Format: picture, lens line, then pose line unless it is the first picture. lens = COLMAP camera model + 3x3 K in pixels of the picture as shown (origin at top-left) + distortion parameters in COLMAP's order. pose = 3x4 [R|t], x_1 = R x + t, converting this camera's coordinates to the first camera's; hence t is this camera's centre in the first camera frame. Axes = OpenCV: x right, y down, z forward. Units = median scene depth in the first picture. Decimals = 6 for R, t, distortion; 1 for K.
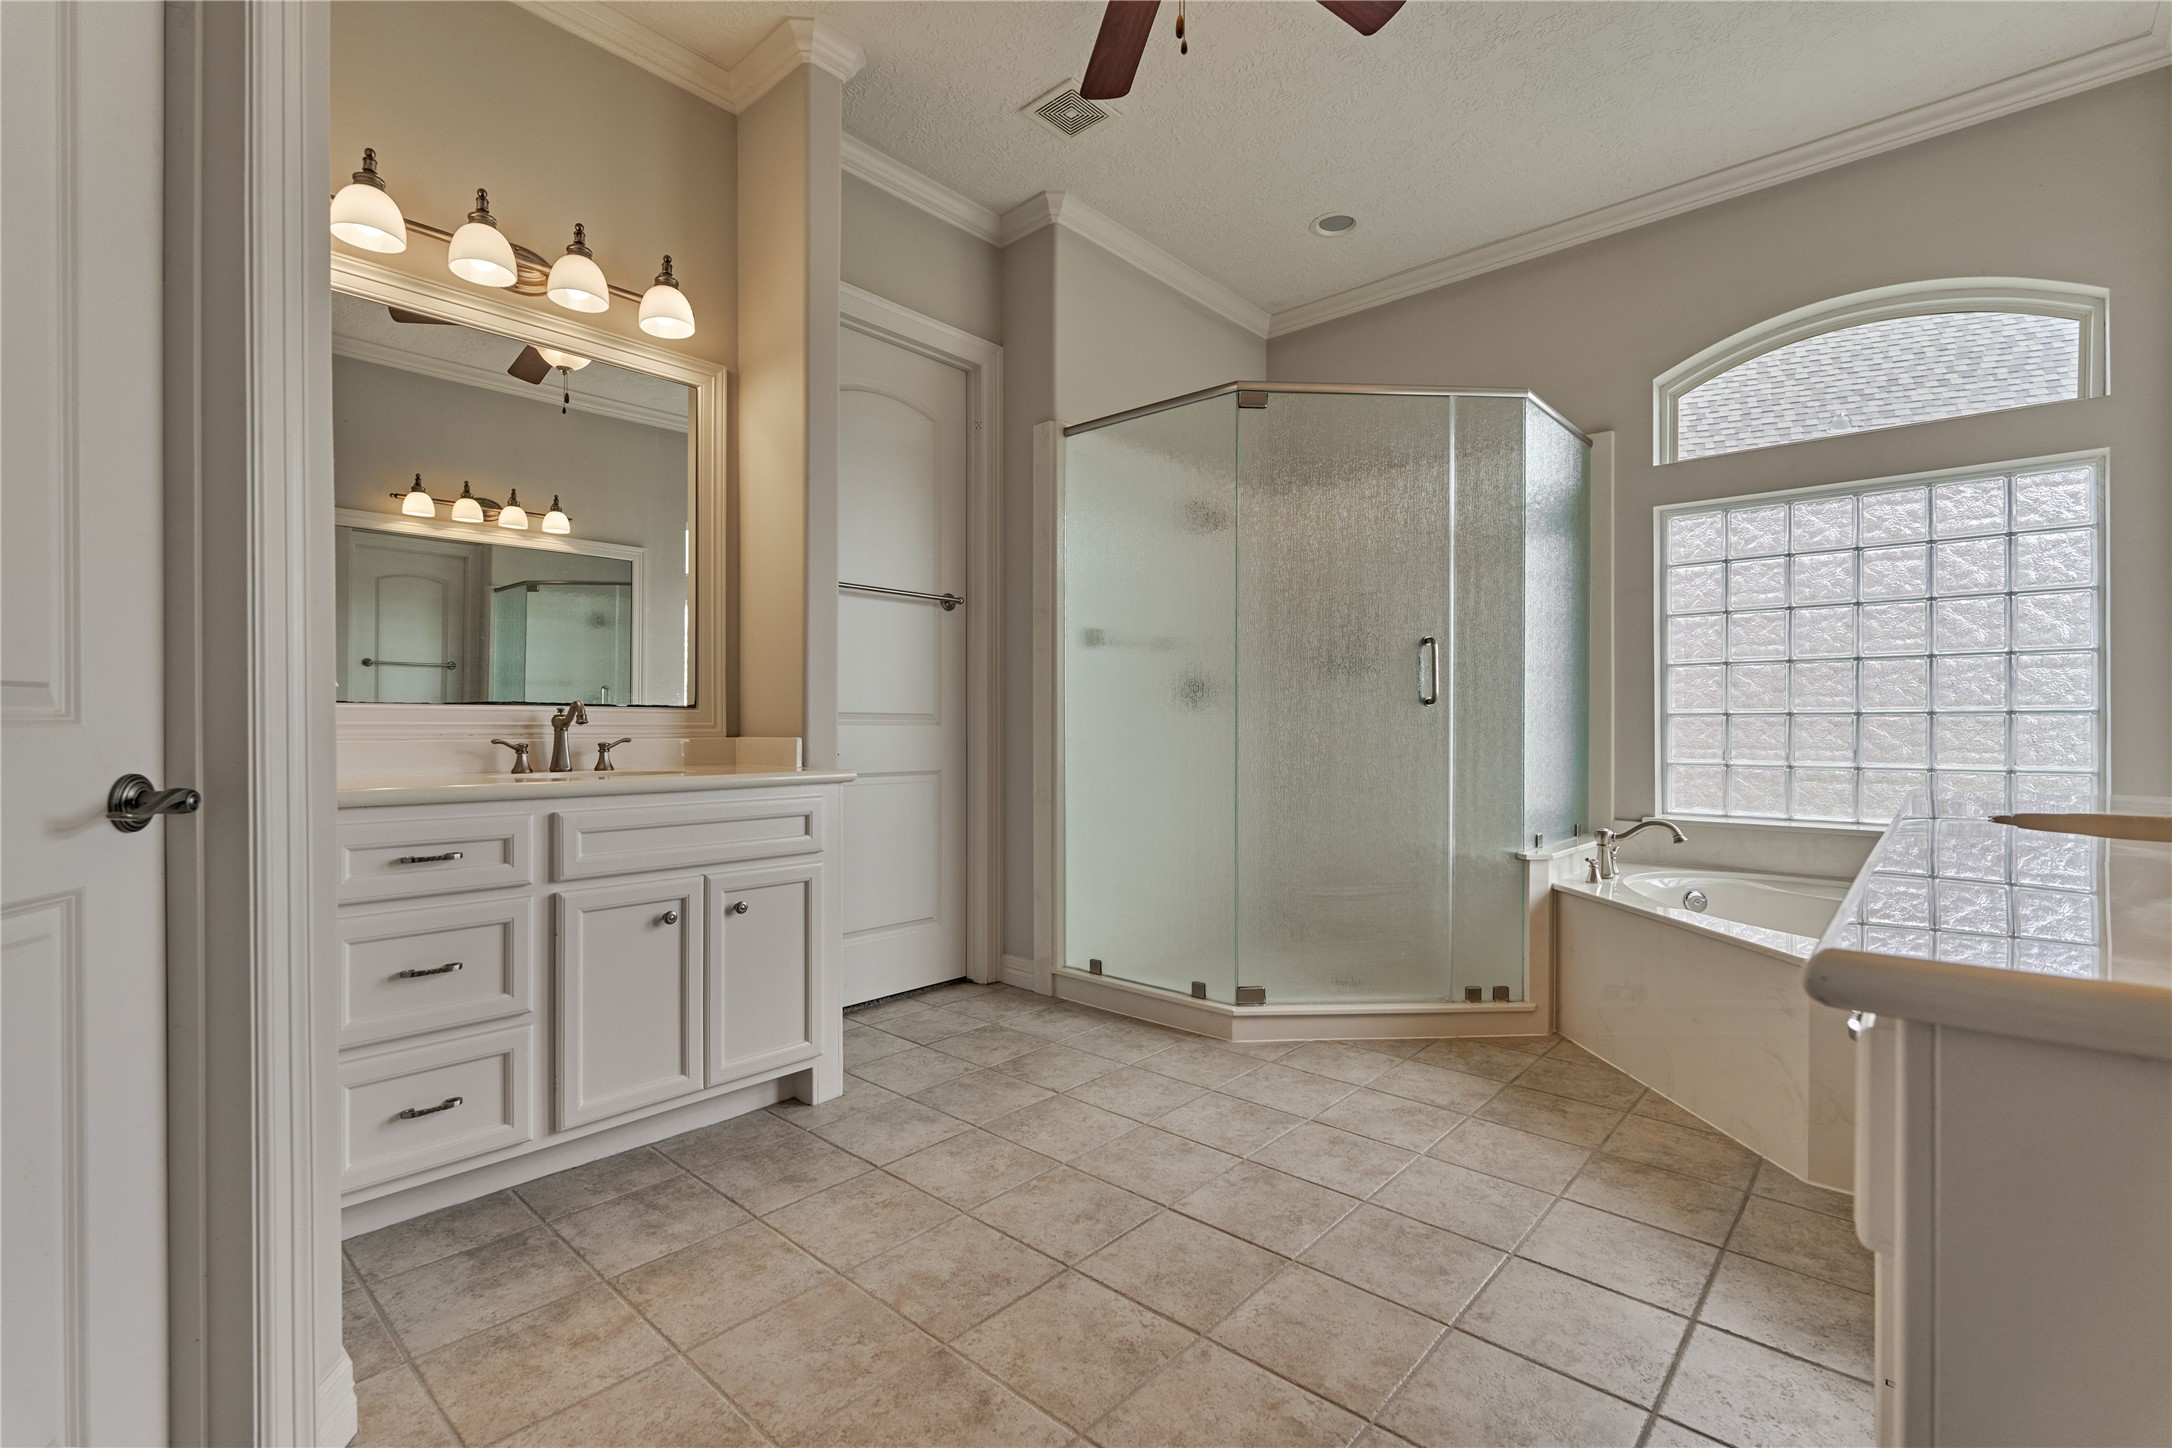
lens RADIAL K [[960.7, 0, 1090.0], [0, 960.7, 725.4], [0, 0, 1]] dist [-0.003420, 0.000106]
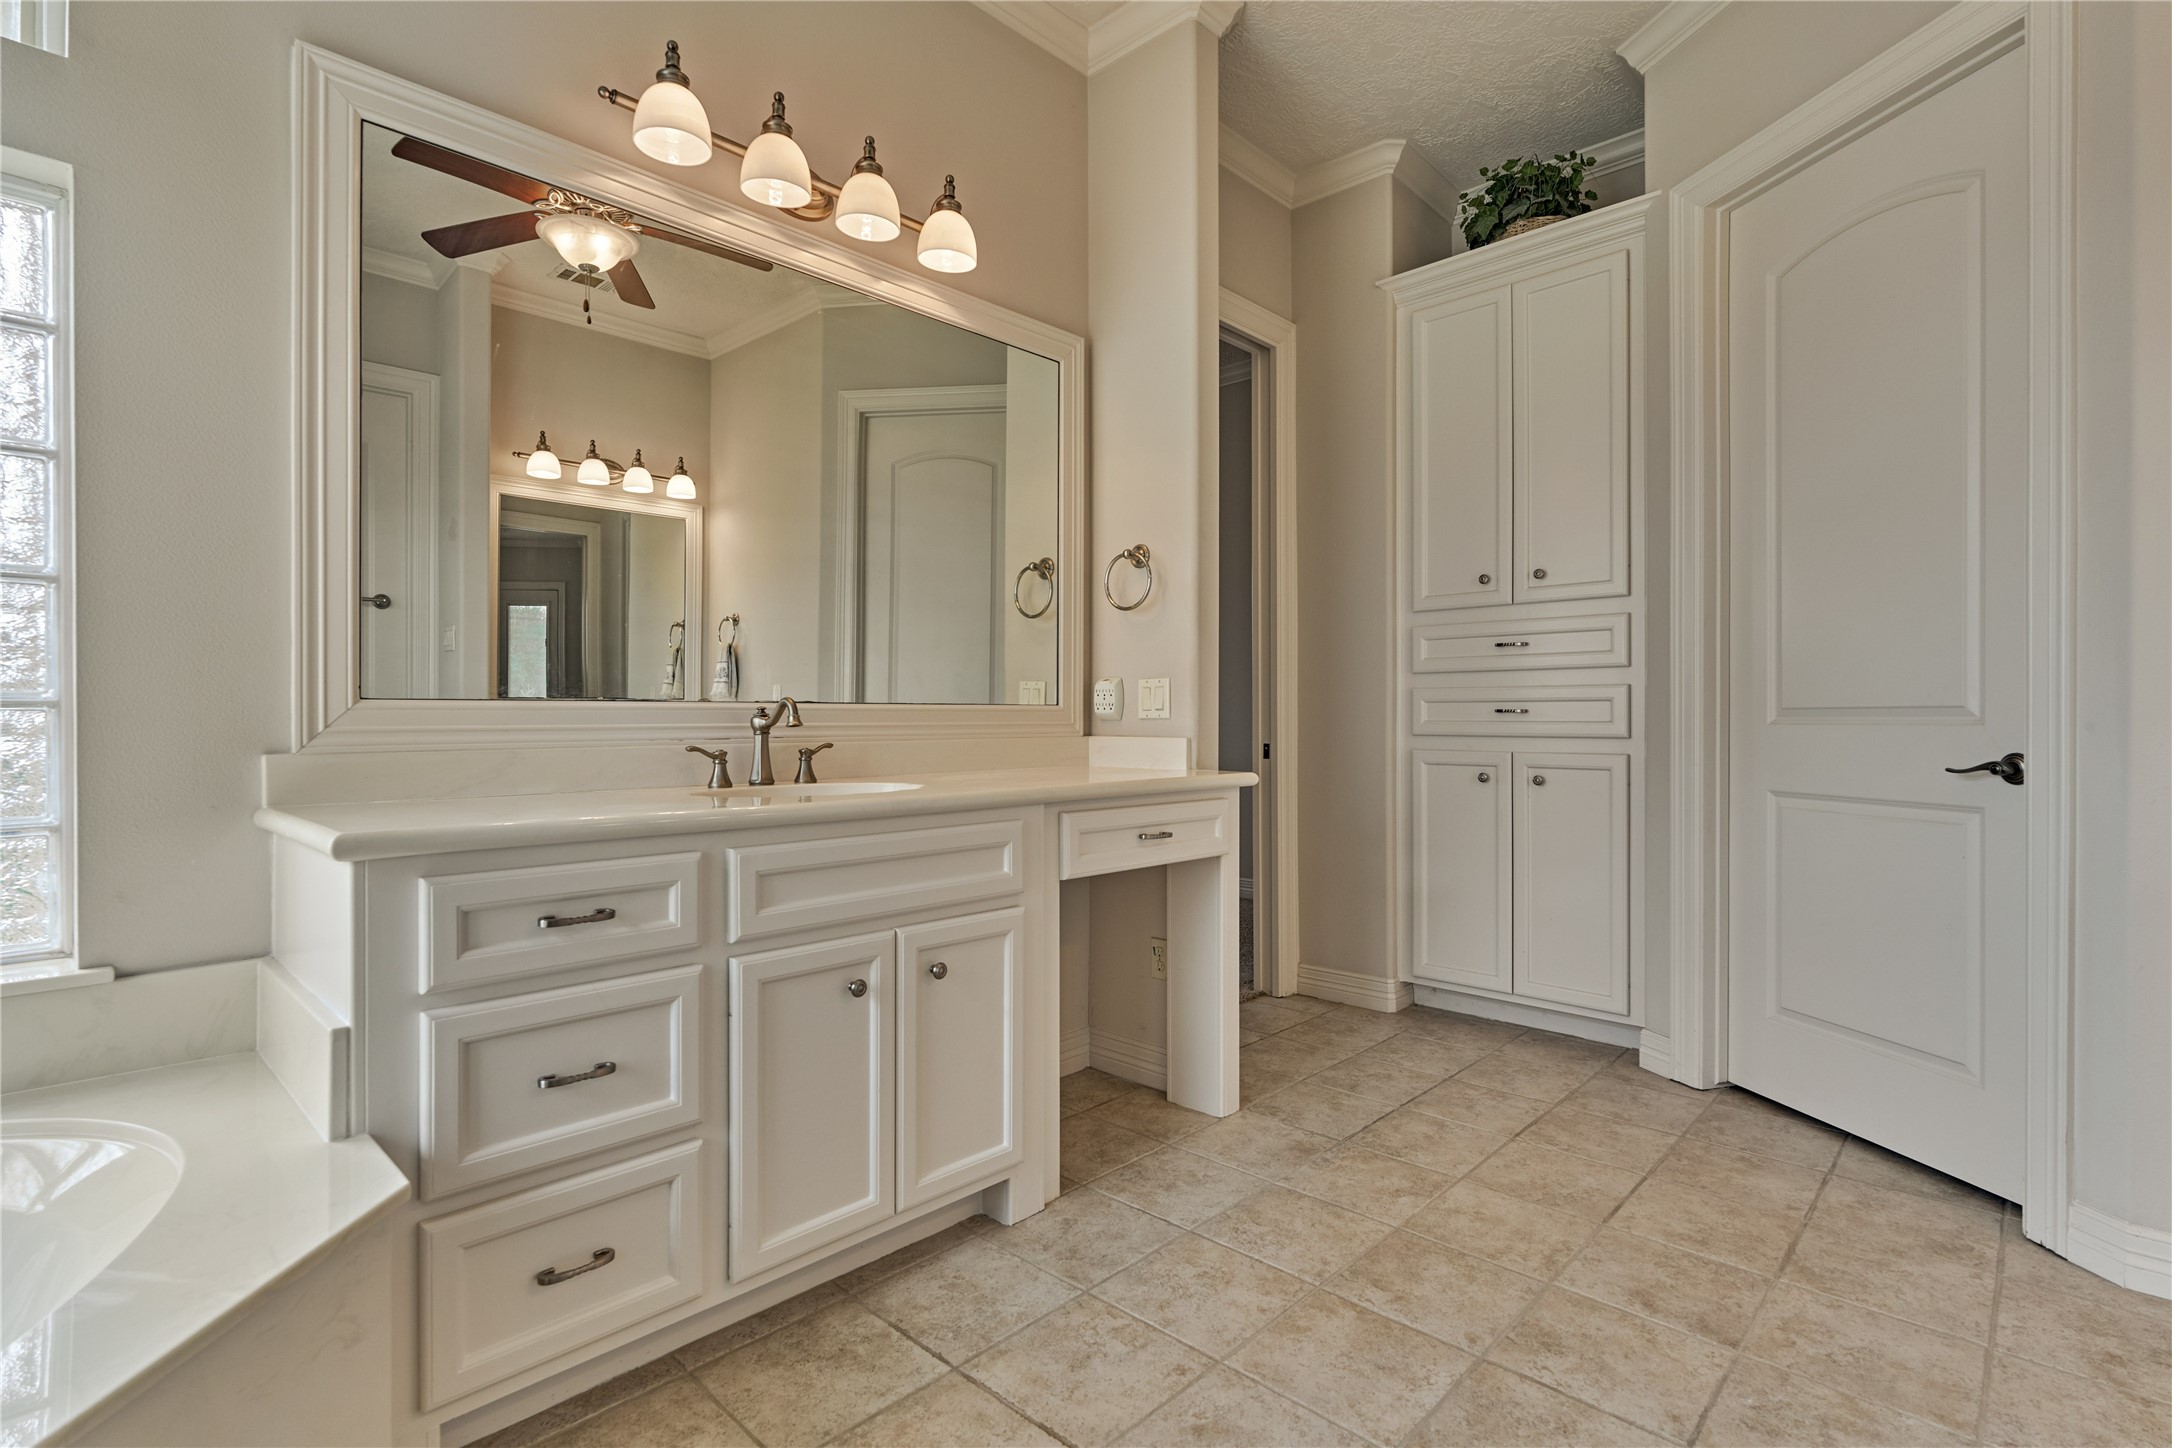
lens RADIAL K [[1041.6, 0, 1086.0], [0, 1041.6, 724.0], [0, 0, 1]] dist [-0.000439, -0.000134]
pose [[-0.999478, -0.006658, 0.031620, 0.244877], [-0.006510, 0.999968, 0.004755, -0.004222], [-0.031651, 0.004547, -0.999489, 1.035400]]
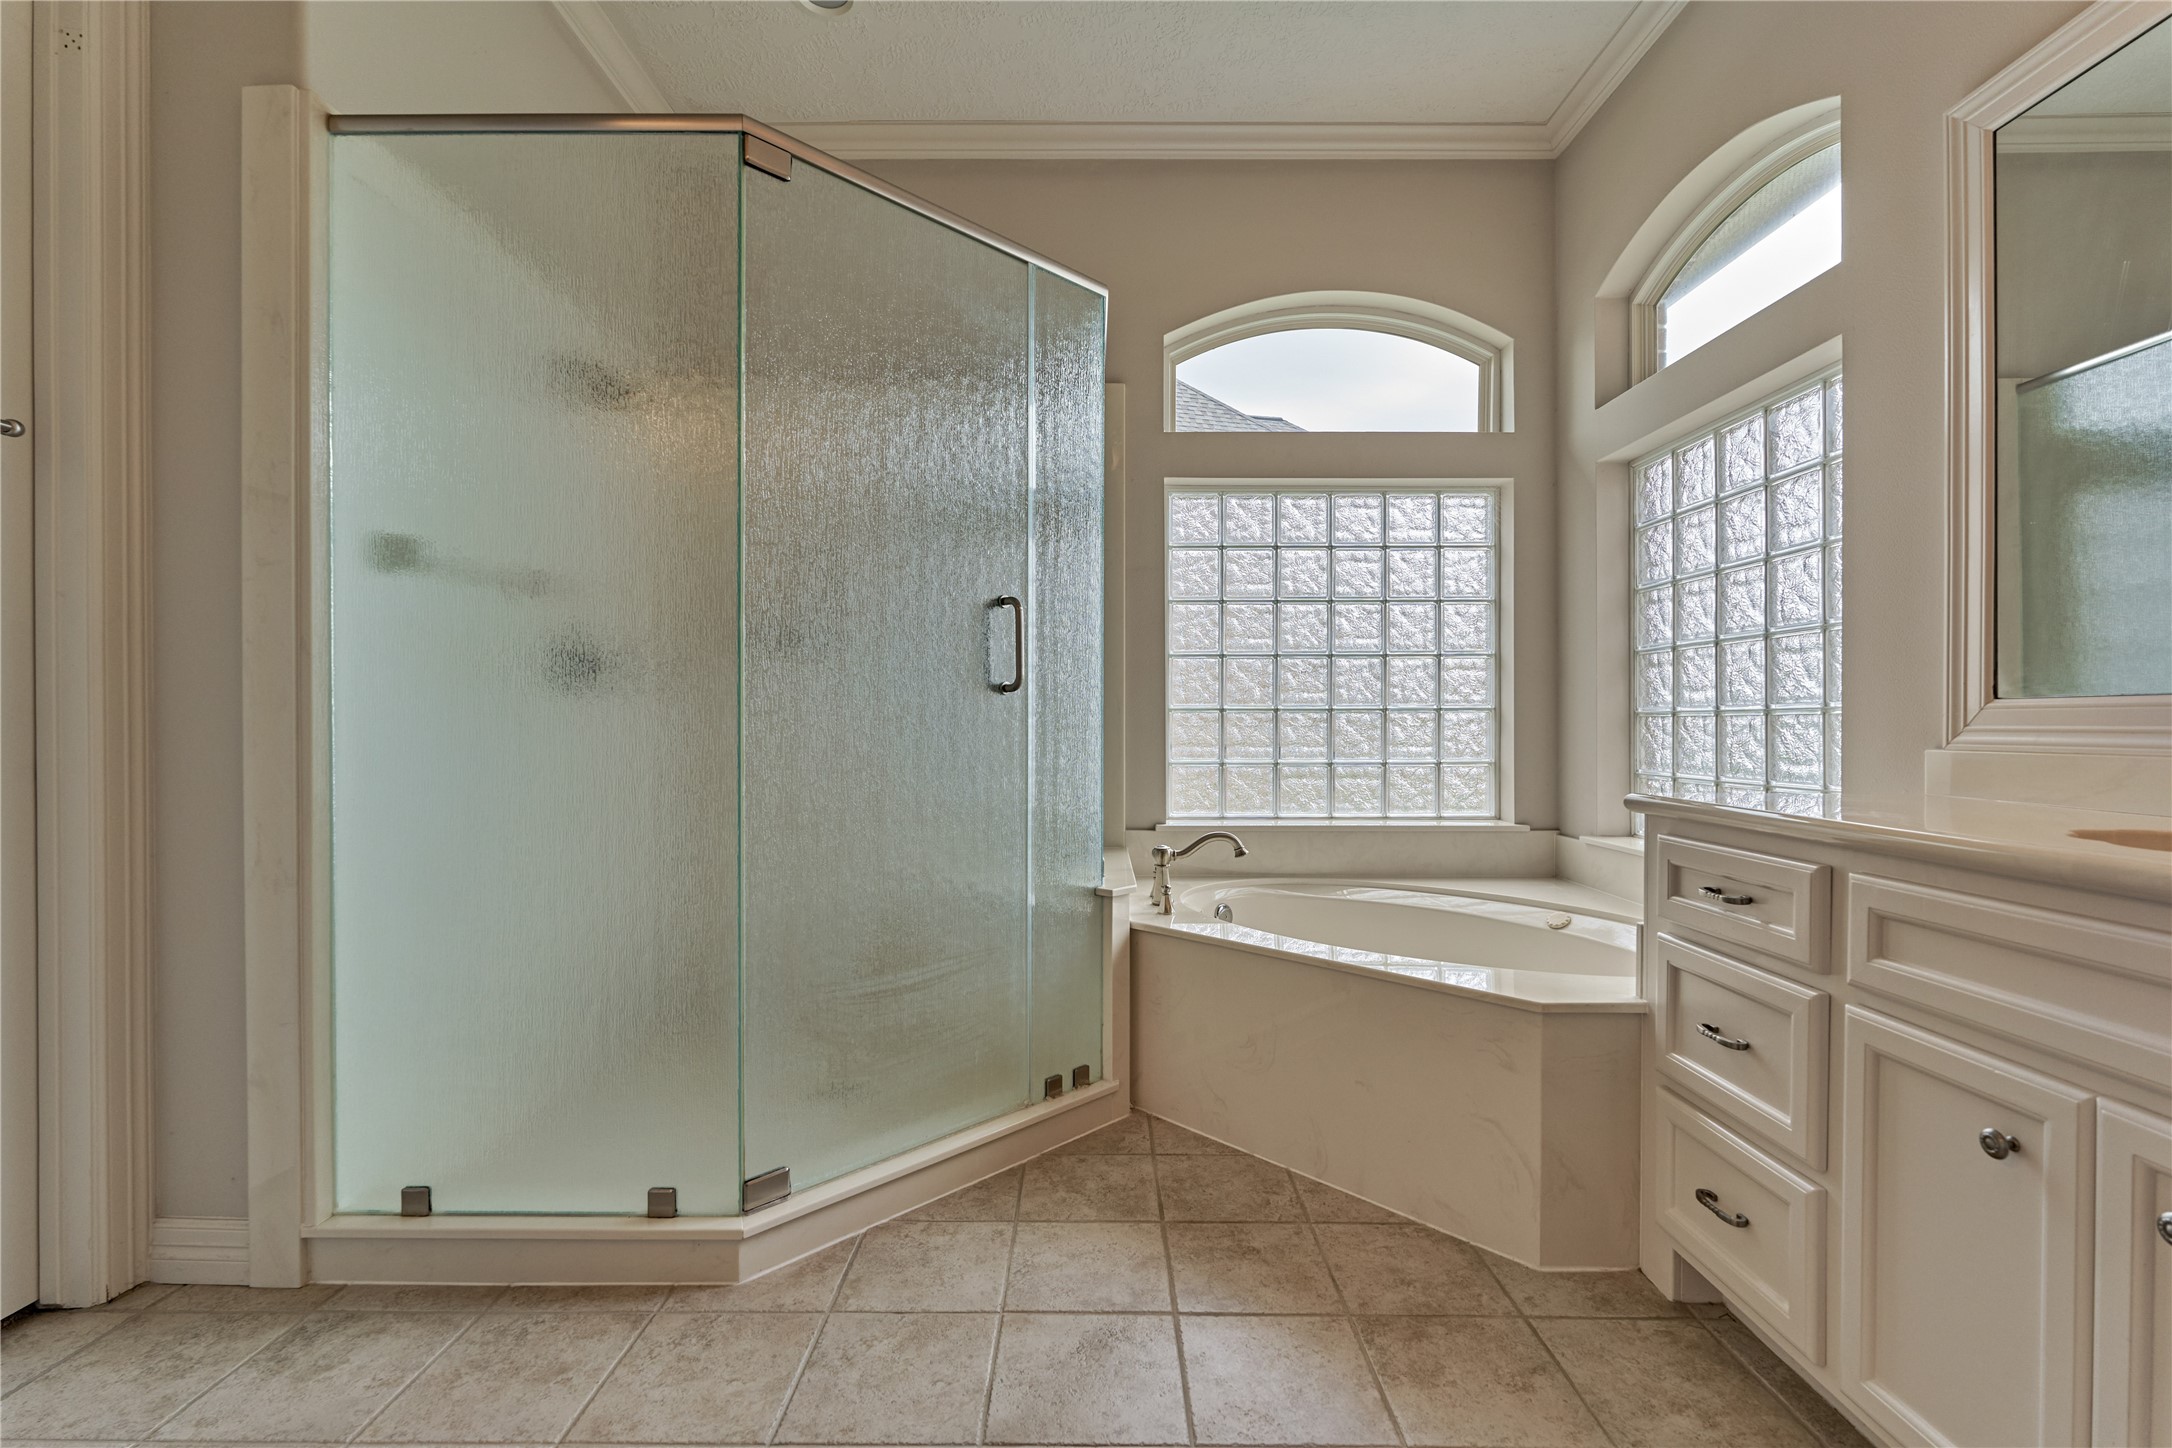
lens RADIAL K [[960.7, 0, 1090.0], [0, 960.7, 725.4], [0, 0, 1]] dist [-0.003420, 0.000106]
pose [[0.753254, -0.003376, 0.657722, -0.063521], [0.000732, 0.999991, 0.004295, -0.000463], [-0.657730, -0.002754, 0.753249, 0.426478]]
